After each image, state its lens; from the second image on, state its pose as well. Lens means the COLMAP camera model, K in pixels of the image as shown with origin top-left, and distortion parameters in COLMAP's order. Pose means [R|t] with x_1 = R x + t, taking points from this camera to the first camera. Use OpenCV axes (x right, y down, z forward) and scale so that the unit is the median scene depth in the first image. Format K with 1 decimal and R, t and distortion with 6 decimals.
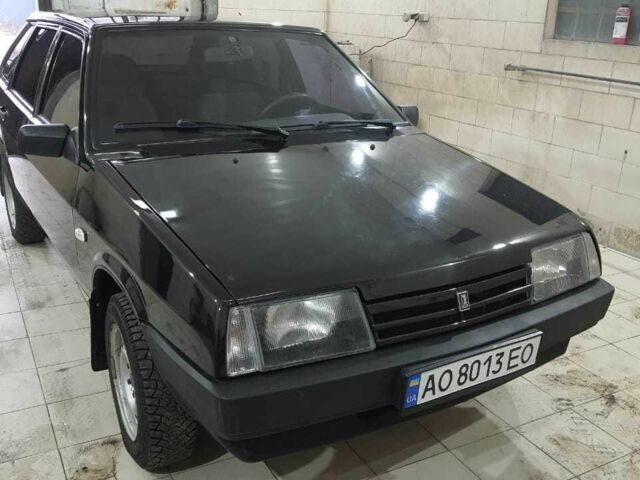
lens RADIAL K [[672.0, 0, 323.3], [0, 672.0, 231.6], [0, 0, 1]] dist [0.029553, 0.005626]
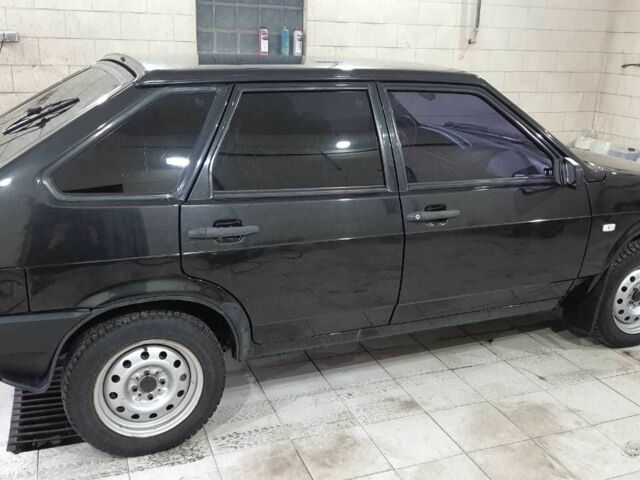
lens RADIAL K [[666.9, 0, 320.0], [0, 666.9, 240.0], [0, 0, 1]] dist [0.138518, -0.300183]
pose [[0.139658, -0.332176, 0.932821, -0.880028], [0.290949, 0.914235, 0.281998, -0.272727], [-0.946490, 0.232020, 0.224327, 0.642013]]
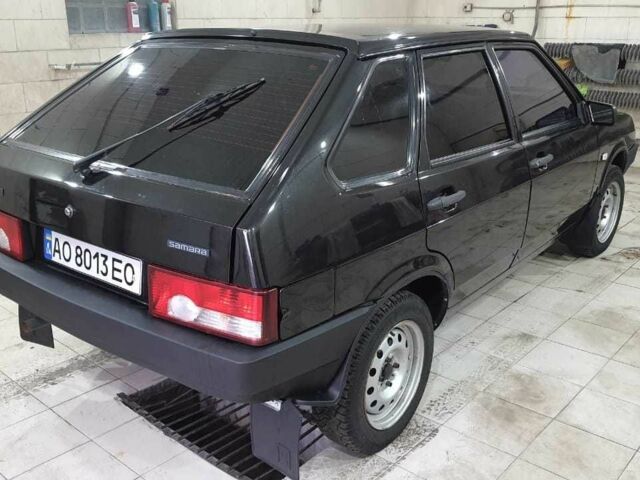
lens RADIAL K [[666.9, 0, 320.0], [0, 666.9, 240.0], [0, 0, 1]] dist [0.138518, -0.300183]
pose [[-0.348781, -0.342971, 0.872194, -0.828899], [0.283237, 0.848544, 0.446934, -0.388811], [-0.893380, 0.402920, -0.198814, 1.039495]]
